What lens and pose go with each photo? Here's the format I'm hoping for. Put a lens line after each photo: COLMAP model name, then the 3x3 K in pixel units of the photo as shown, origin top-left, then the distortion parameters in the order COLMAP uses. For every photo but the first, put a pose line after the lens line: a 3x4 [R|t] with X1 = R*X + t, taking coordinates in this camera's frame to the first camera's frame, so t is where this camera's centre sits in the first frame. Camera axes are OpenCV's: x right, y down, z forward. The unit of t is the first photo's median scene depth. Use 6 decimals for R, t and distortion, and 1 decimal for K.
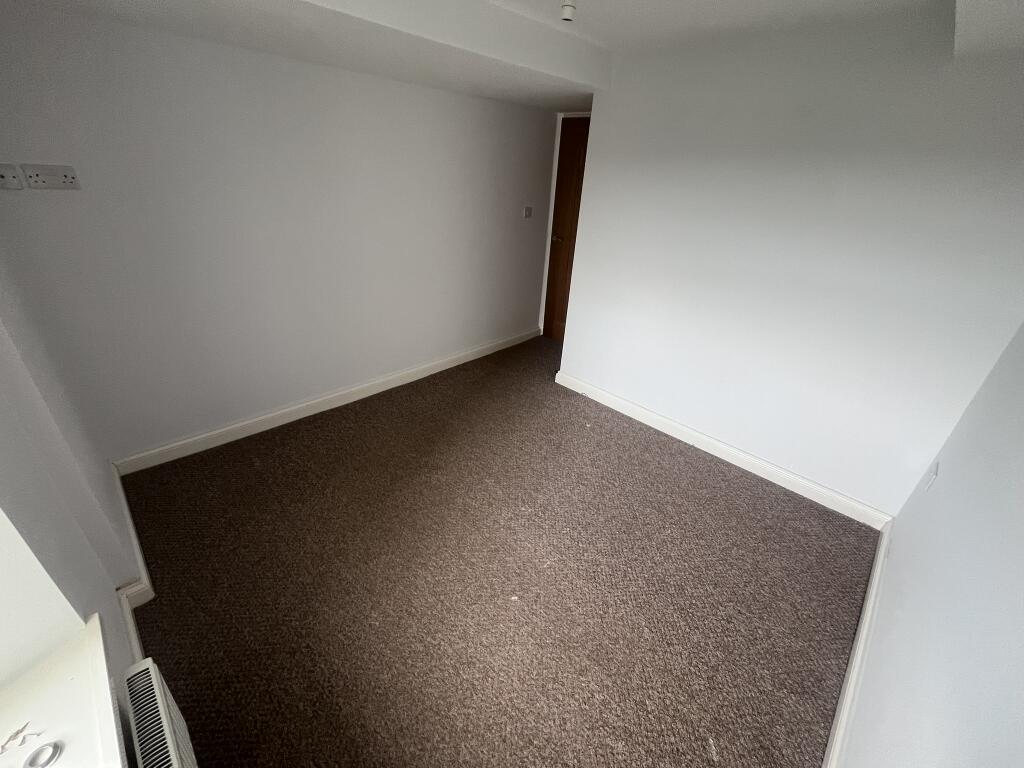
lens RADIAL K [[415.6, 0, 512.0], [0, 415.6, 384.0], [0, 0, 1]] dist [-0.002599, 0.000027]
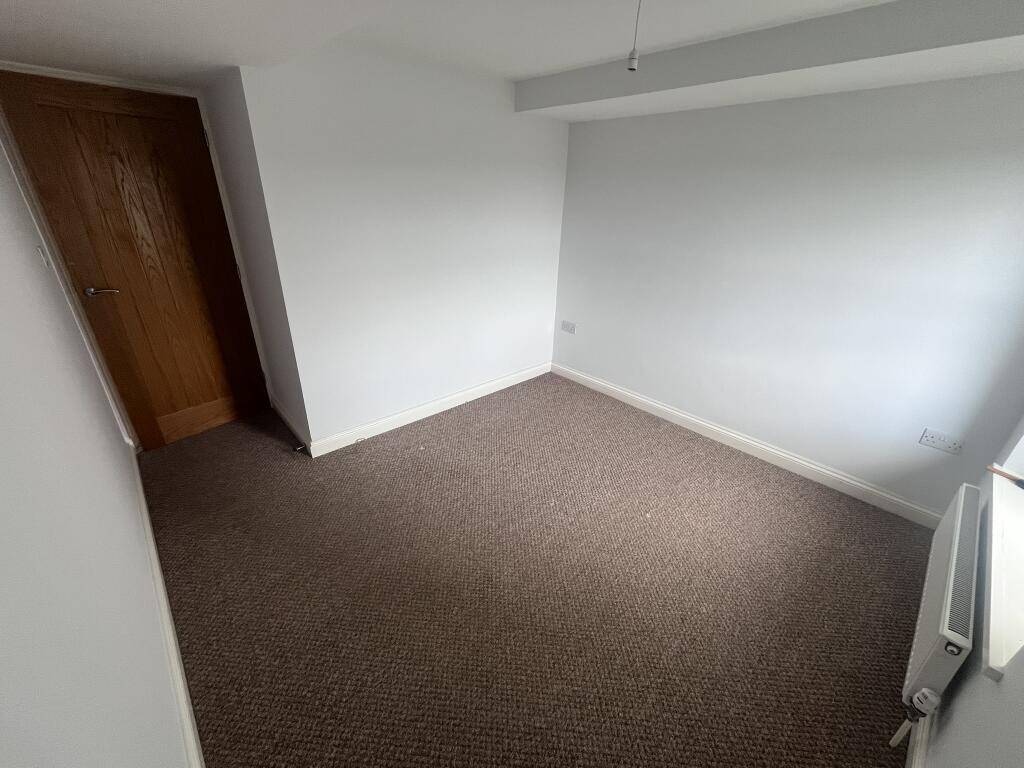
lens RADIAL K [[415.6, 0, 512.0], [0, 415.6, 384.0], [0, 0, 1]] dist [-0.002599, 0.000027]
pose [[0.050688, -0.467378, 0.882603, -0.703707], [0.438996, 0.804213, 0.400655, -0.377403], [-0.897058, 0.367151, 0.245941, 0.665436]]
